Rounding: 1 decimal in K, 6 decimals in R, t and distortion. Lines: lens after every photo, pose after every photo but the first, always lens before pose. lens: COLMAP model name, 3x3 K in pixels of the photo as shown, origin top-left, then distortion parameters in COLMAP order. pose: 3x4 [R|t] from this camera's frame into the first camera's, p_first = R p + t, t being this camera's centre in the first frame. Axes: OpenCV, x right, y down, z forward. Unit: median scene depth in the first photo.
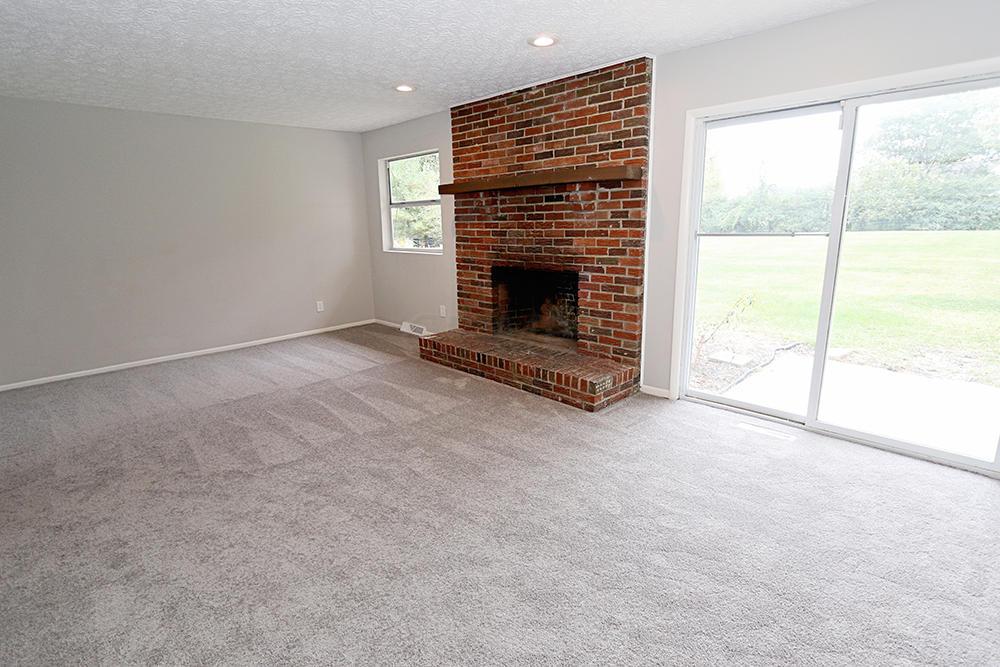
lens RADIAL K [[505.0, 0, 504.0], [0, 505.0, 331.0], [0, 0, 1]] dist [-0.004377, -0.000239]
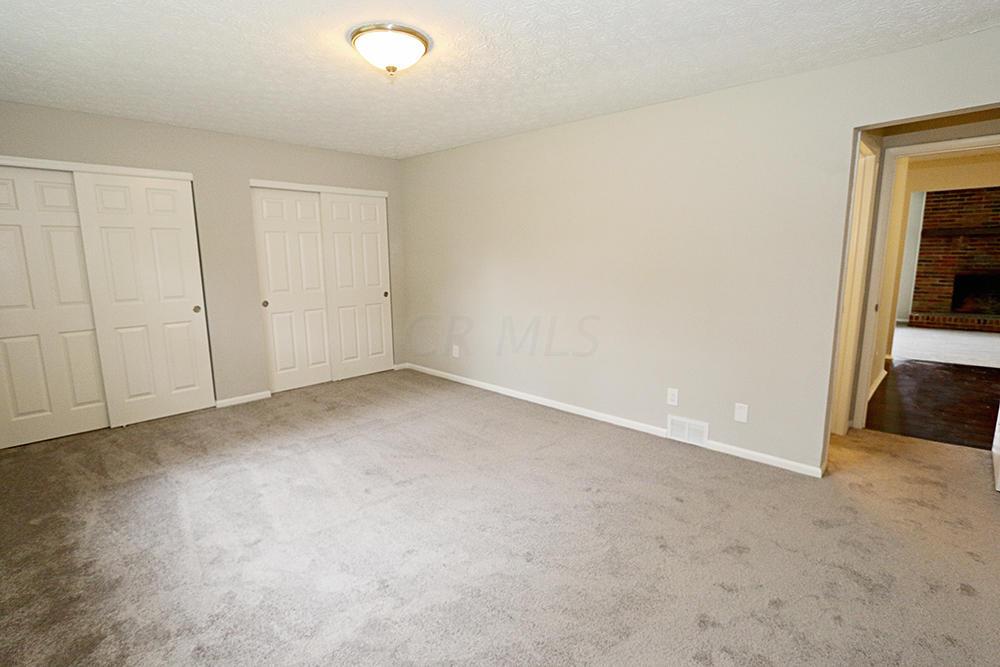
lens RADIAL K [[454.6, 0, 499.4], [0, 454.6, 332.3], [0, 0, 1]] dist [-0.019892, 0.000256]
pose [[0.999948, 0.000310, 0.010173, -1.656418], [0.000203, 0.998733, -0.050330, 0.155433], [-0.010176, 0.050330, 0.998681, -0.572126]]
